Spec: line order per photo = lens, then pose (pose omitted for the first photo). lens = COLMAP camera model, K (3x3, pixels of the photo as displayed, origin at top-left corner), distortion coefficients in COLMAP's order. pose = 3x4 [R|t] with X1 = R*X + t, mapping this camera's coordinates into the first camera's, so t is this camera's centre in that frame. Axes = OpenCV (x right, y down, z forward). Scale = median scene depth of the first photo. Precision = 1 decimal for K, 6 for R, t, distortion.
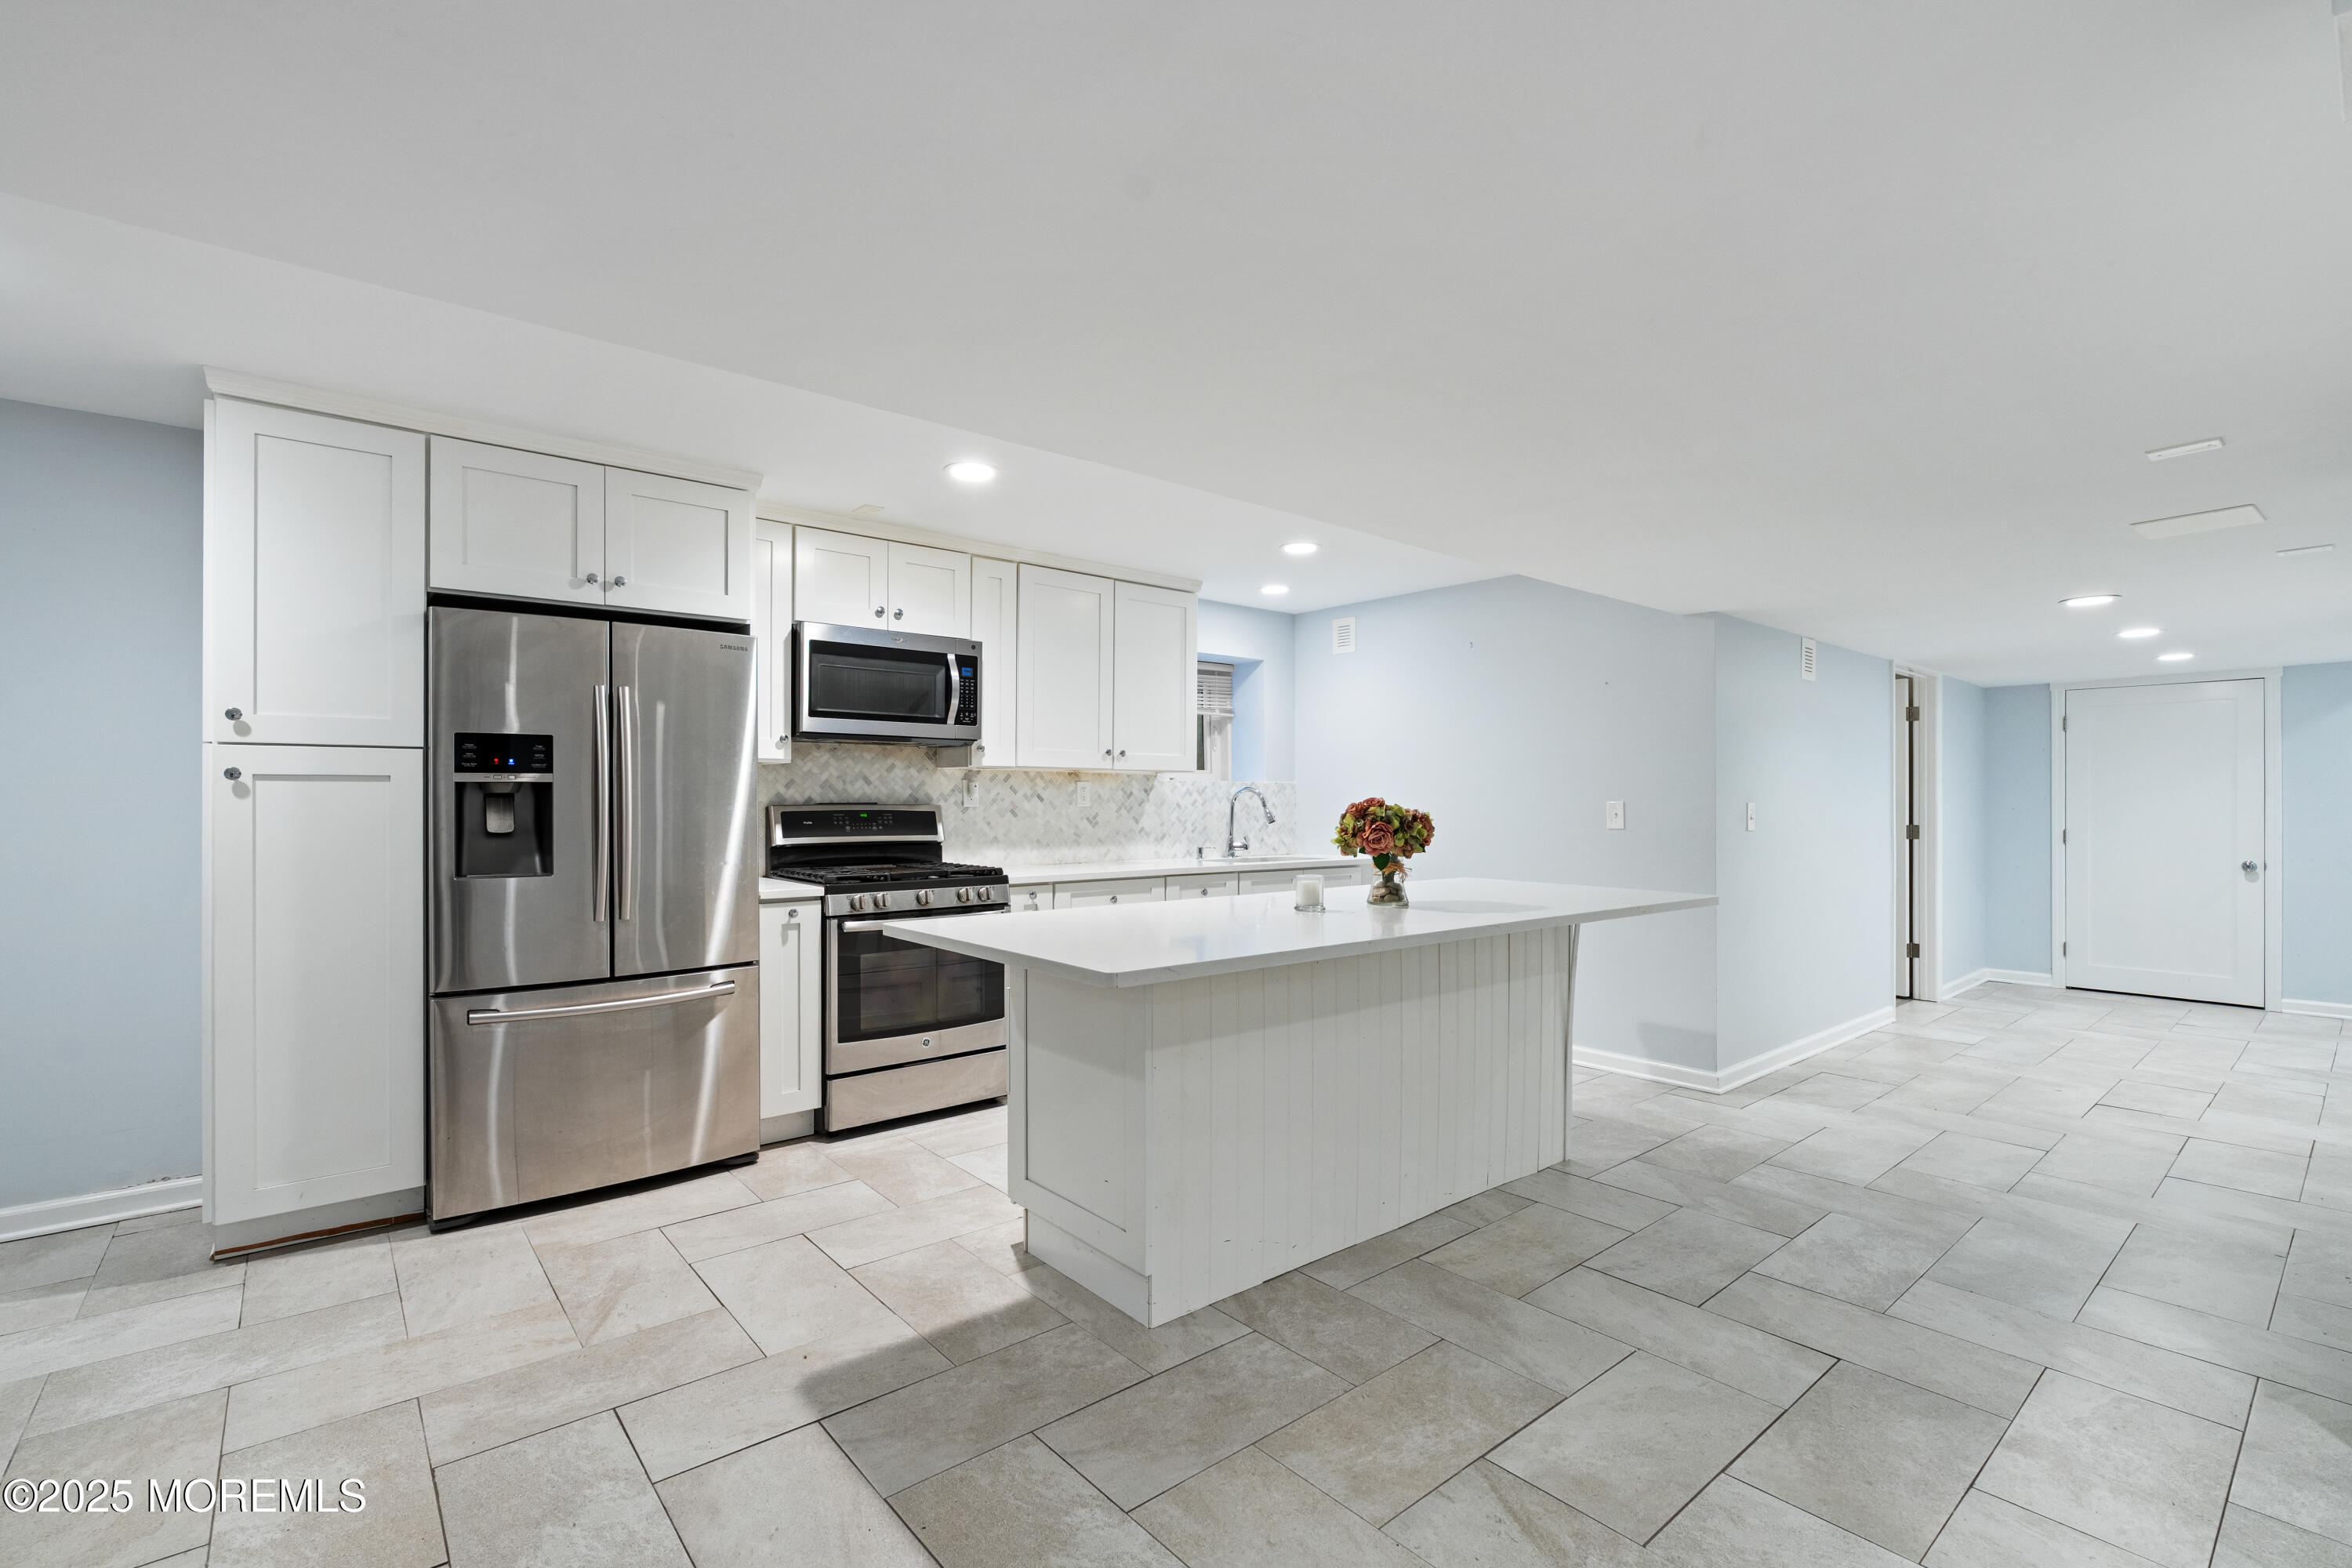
lens RADIAL K [[1046.8, 0, 1176.0], [0, 1046.8, 793.0], [0, 0, 1]] dist [-0.001785, -0.000070]
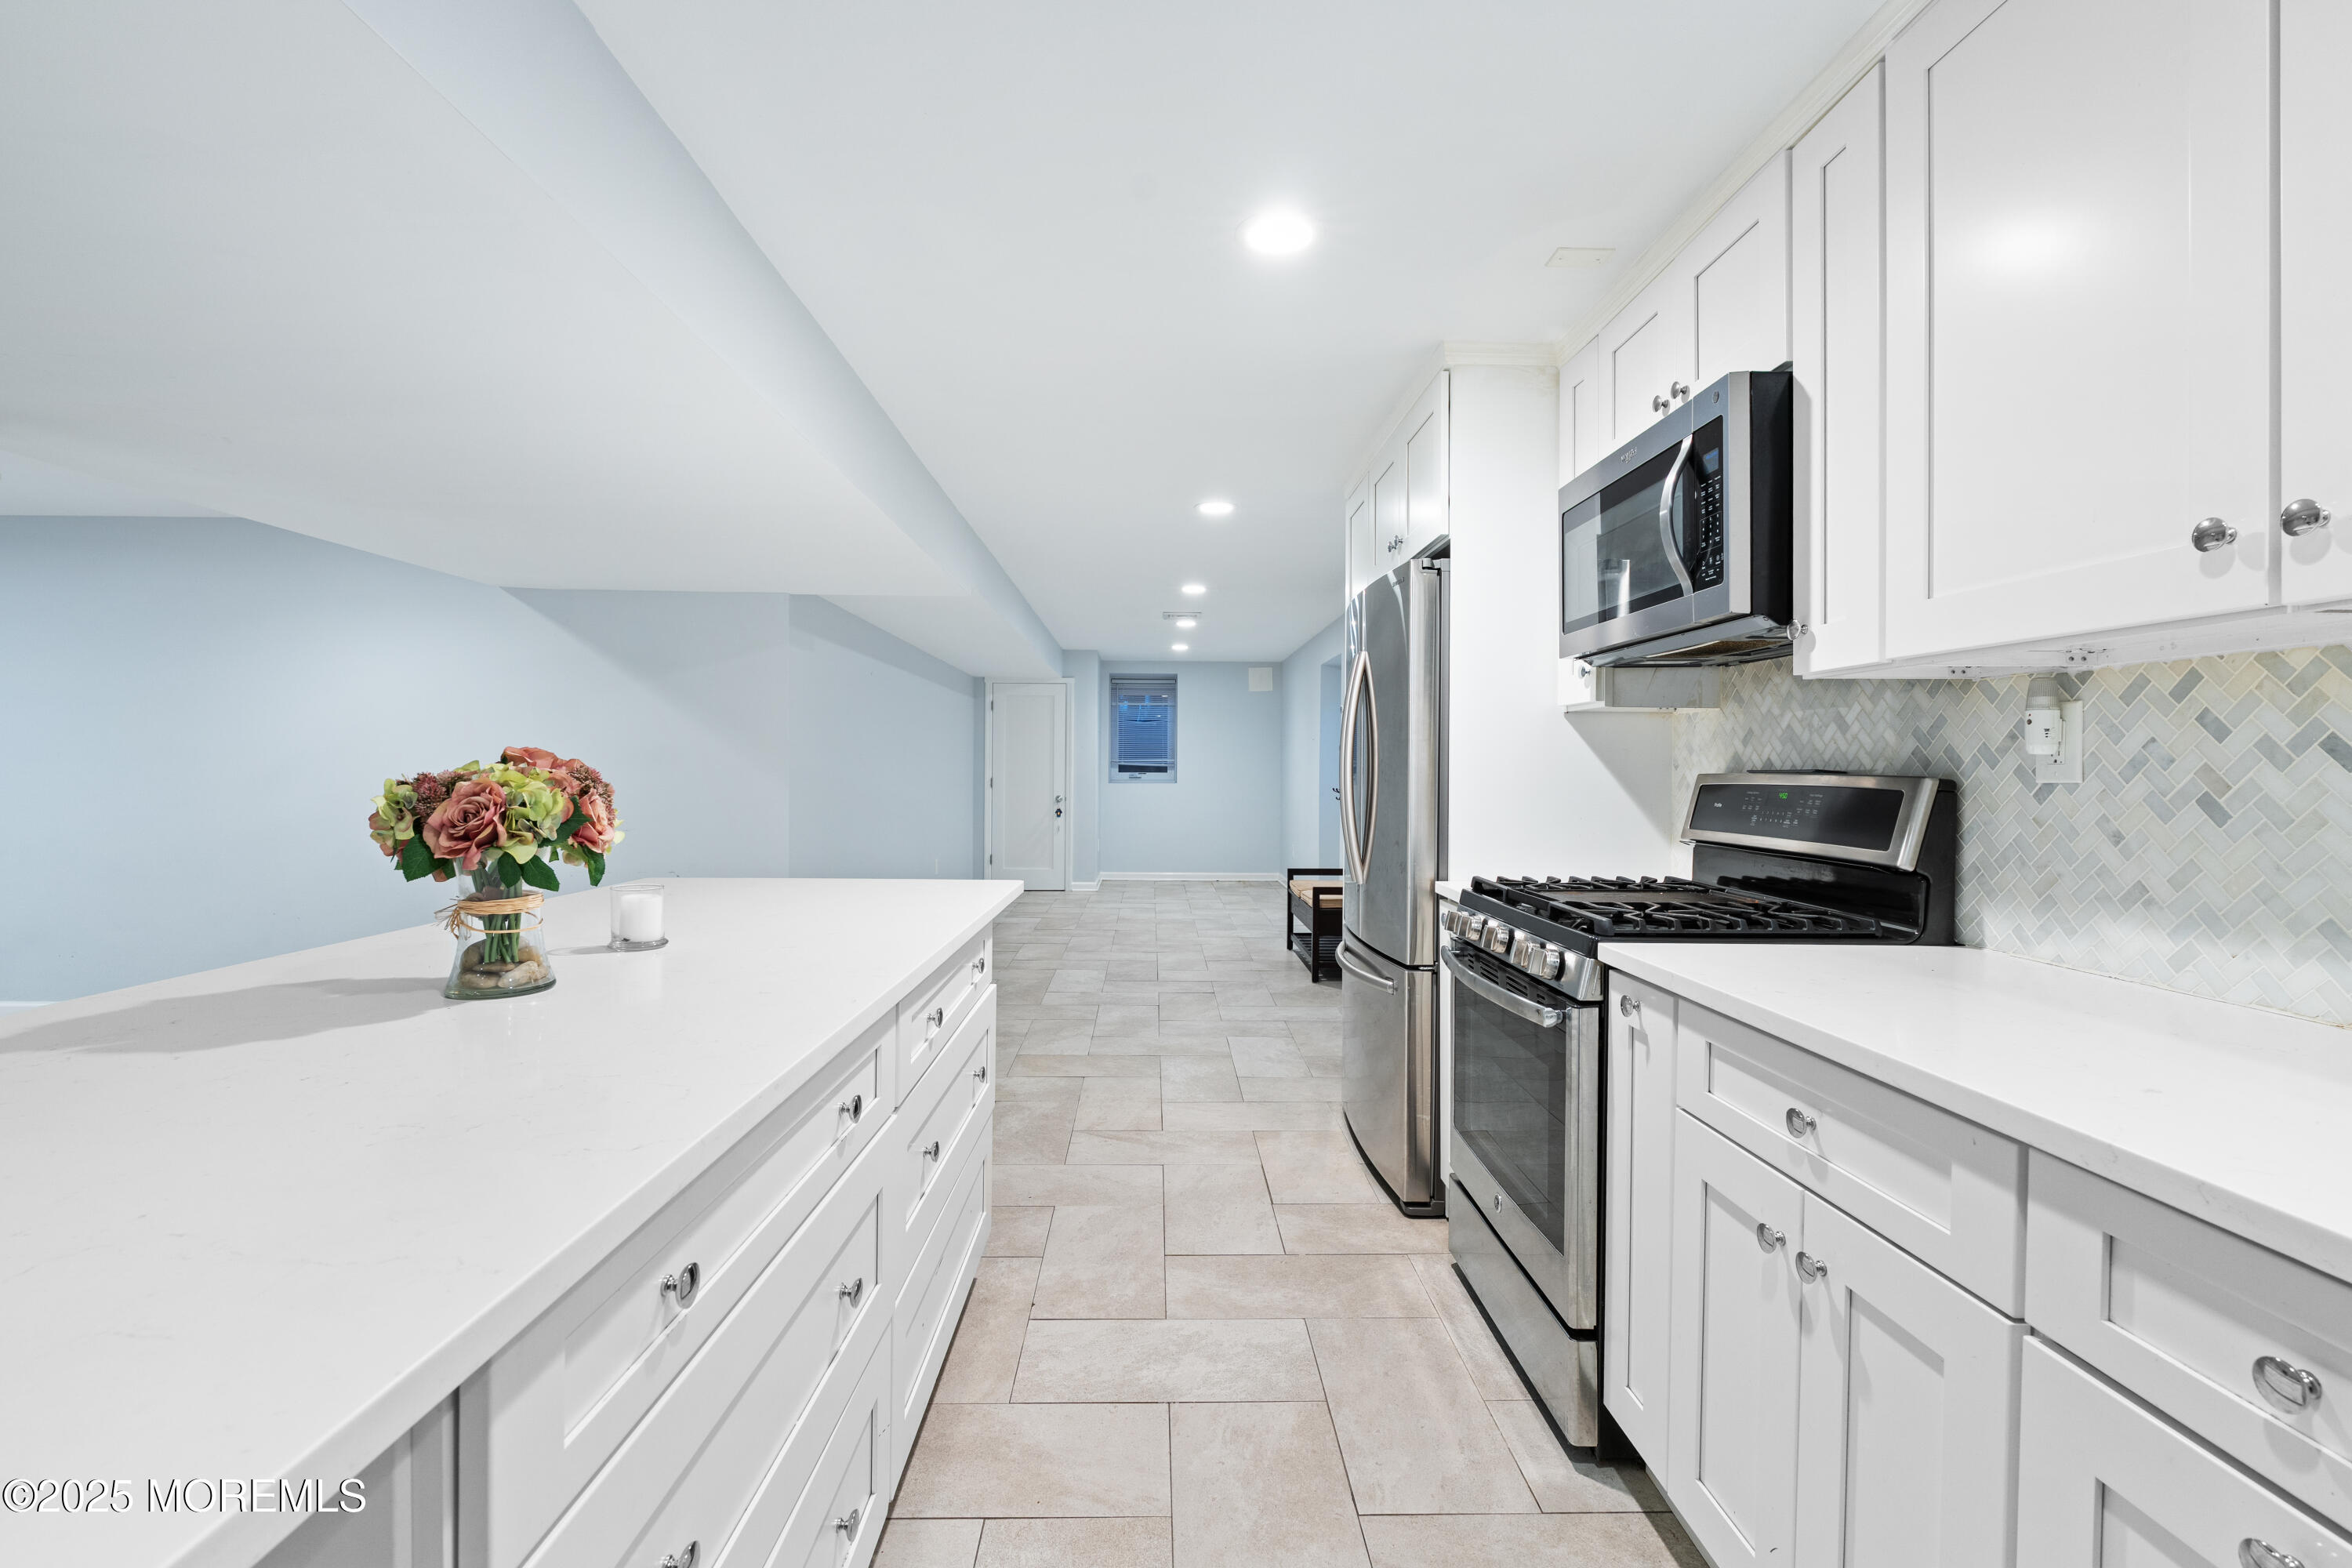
lens RADIAL K [[1046.8, 0, 1174.2], [0, 1046.8, 779.3], [0, 0, 1]] dist [-0.001785, -0.000070]
pose [[-0.631482, 0.003666, -0.775382, 0.248394], [0.000594, 0.999991, 0.004244, 0.010556], [0.775391, 0.002219, -0.631478, 1.021004]]
